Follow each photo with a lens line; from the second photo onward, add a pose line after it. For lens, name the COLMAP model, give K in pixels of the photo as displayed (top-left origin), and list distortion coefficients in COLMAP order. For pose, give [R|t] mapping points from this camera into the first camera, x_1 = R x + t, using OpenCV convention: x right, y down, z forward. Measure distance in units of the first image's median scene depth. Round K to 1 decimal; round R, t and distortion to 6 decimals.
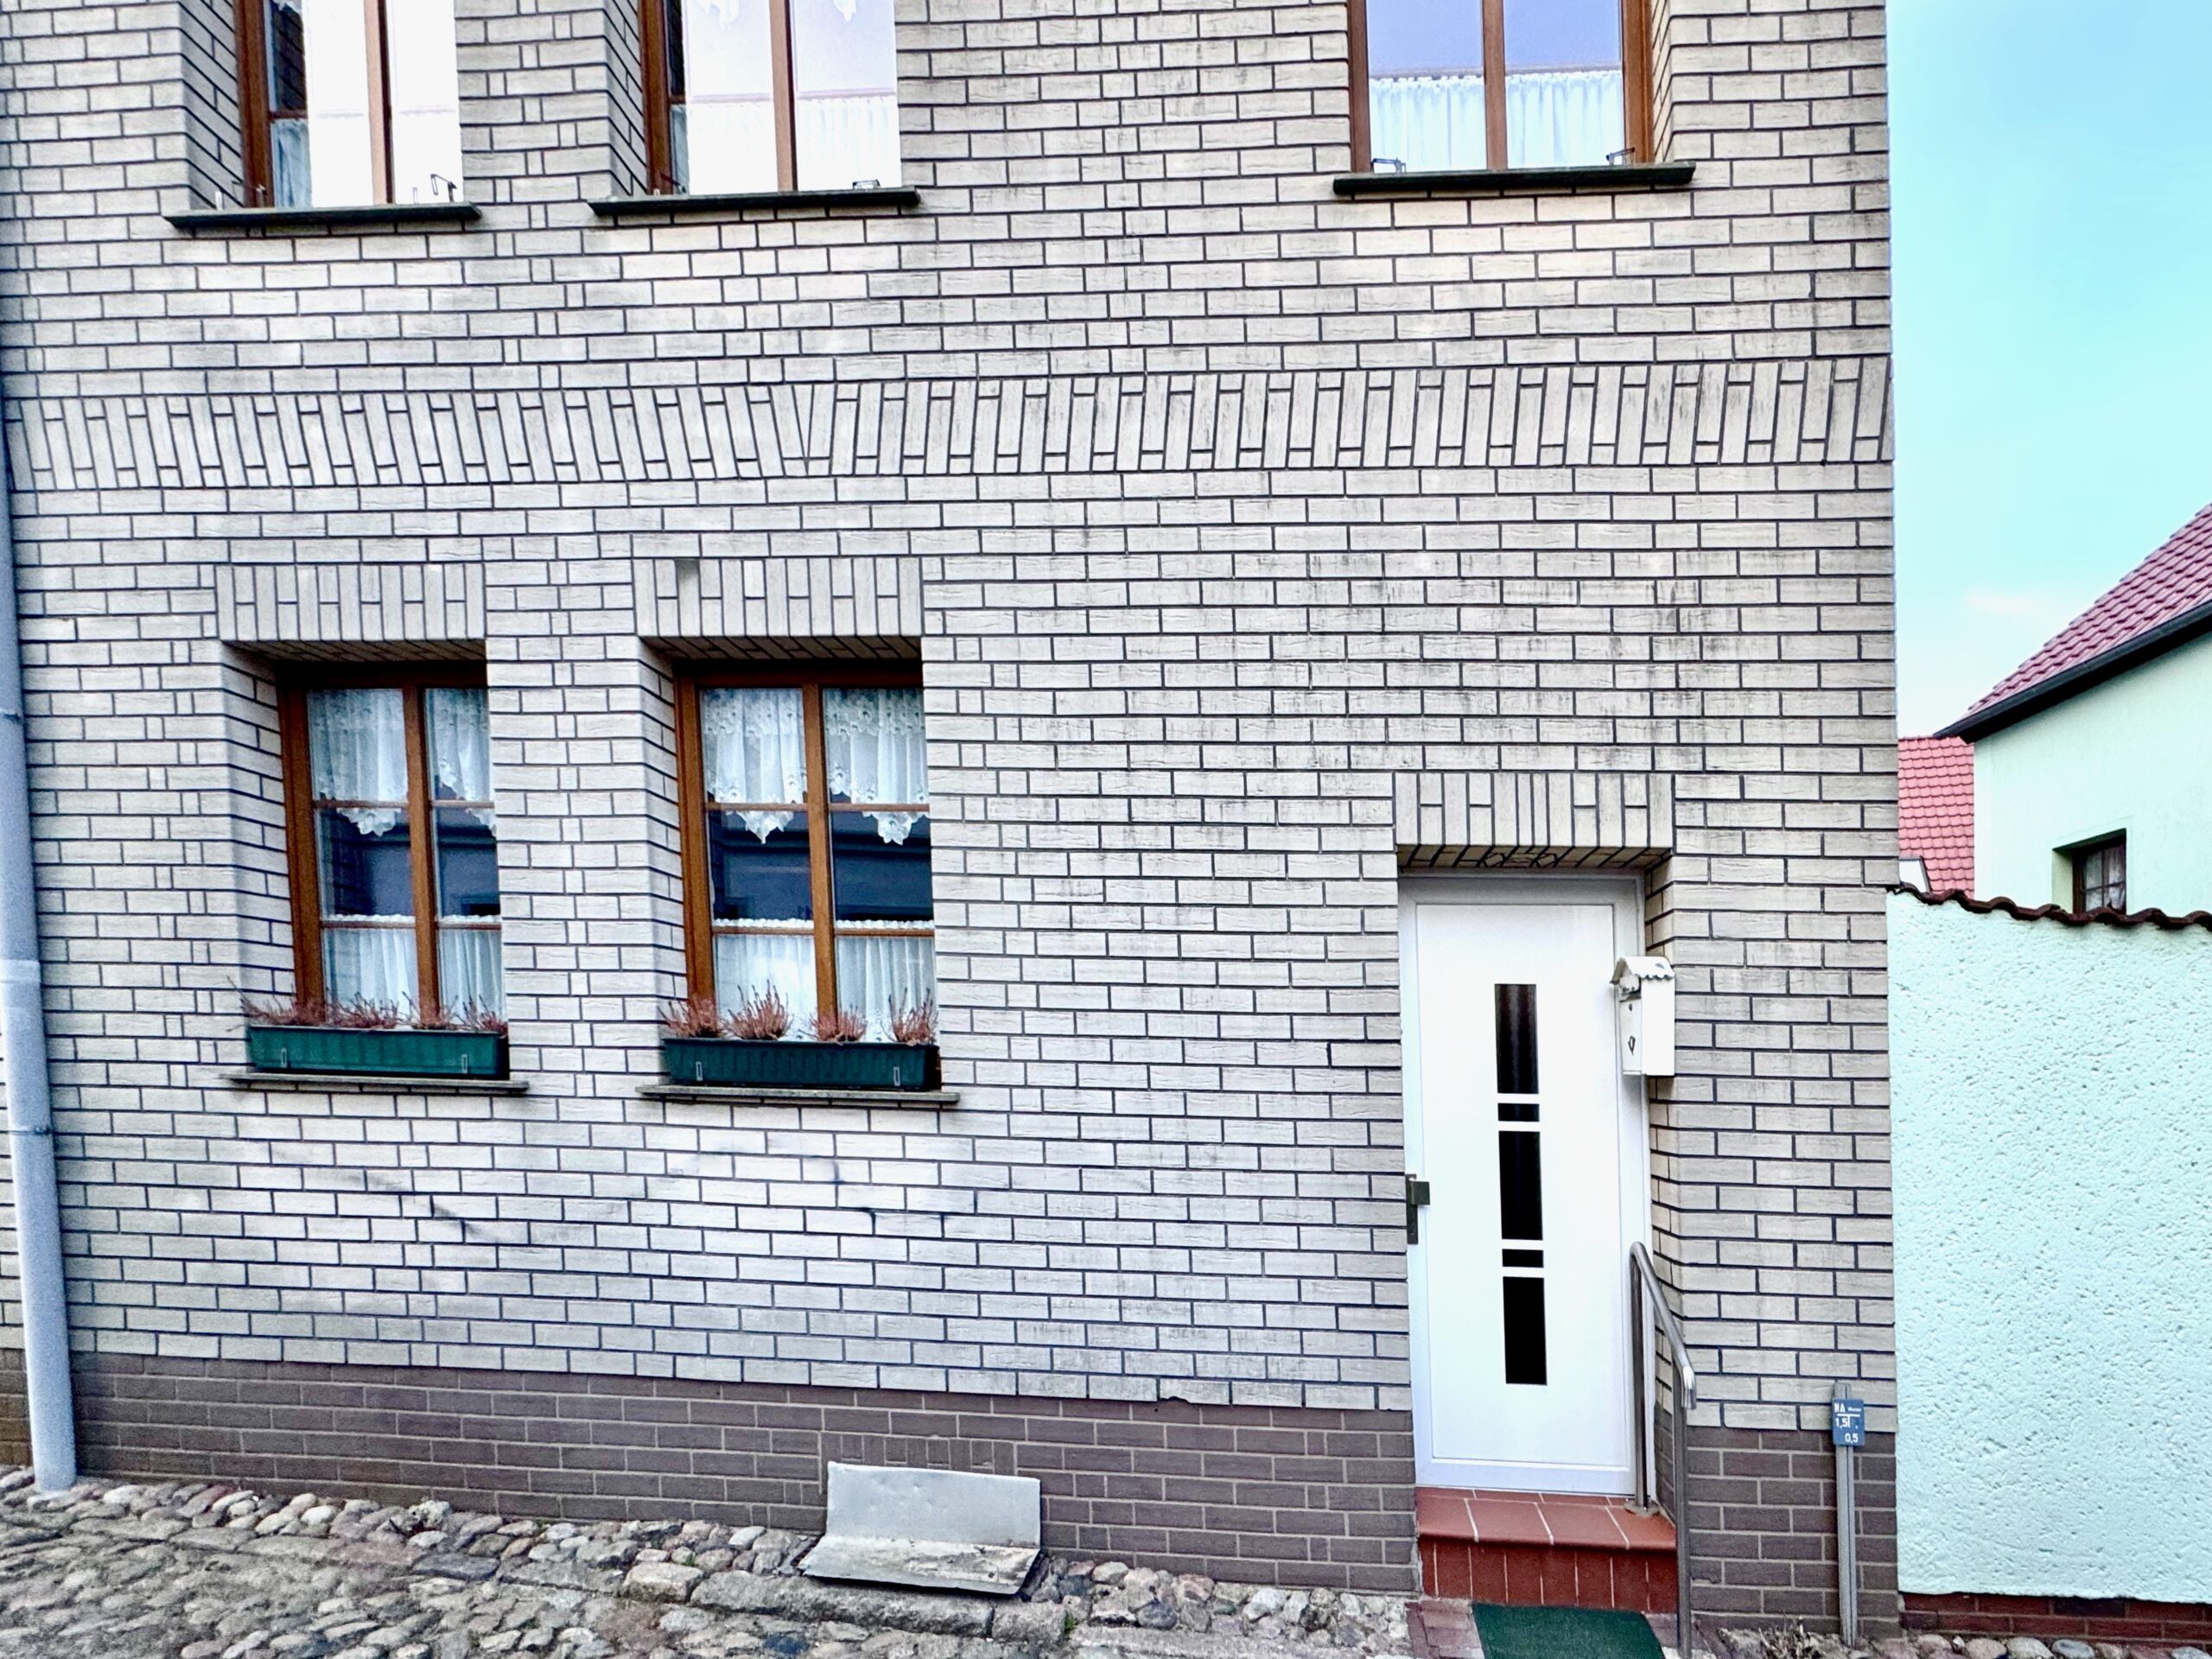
lens RADIAL K [[804.7, 0, 1107.2], [0, 804.7, 815.8], [0, 0, 1]] dist [0.000304, 0.000052]
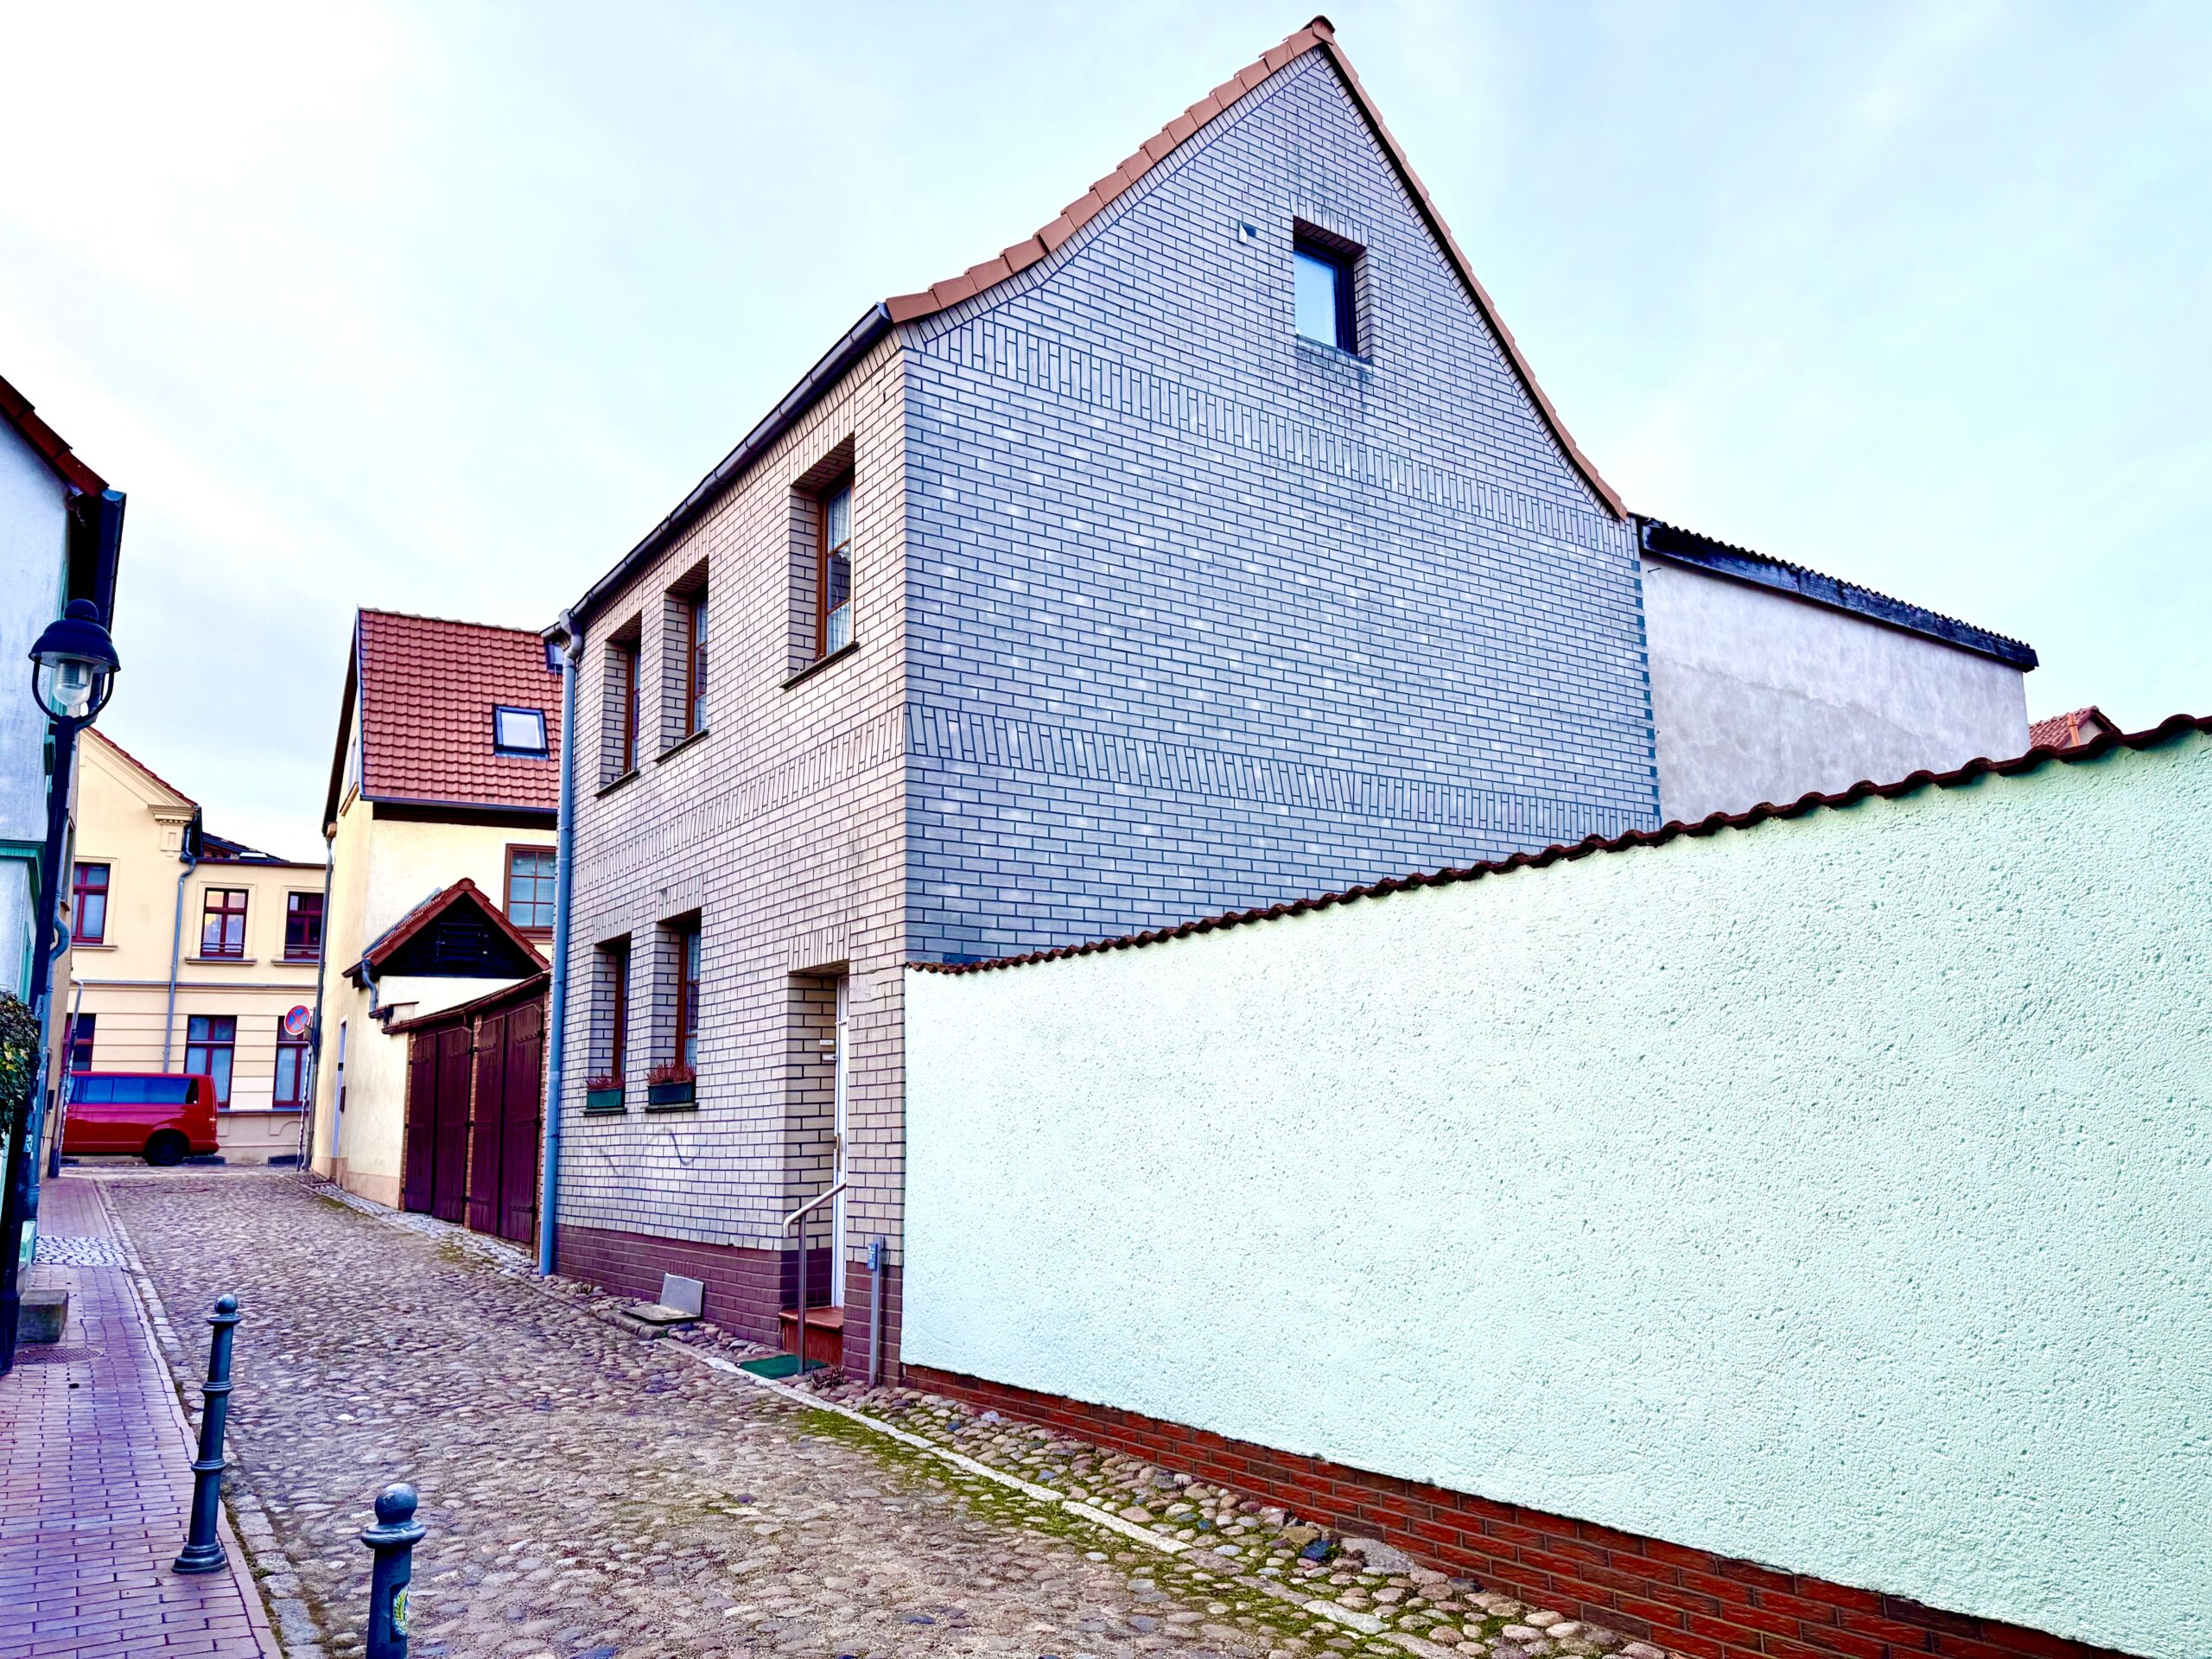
lens RADIAL K [[1565.8, 0, 1082.7], [0, 1565.8, 825.1], [0, 0, 1]] dist [0.050238, -0.093826]
pose [[0.619651, -0.178757, -0.764251, 3.997807], [-0.001932, 0.973369, -0.229236, 0.595464], [0.784875, 0.143523, 0.602803, -0.931752]]
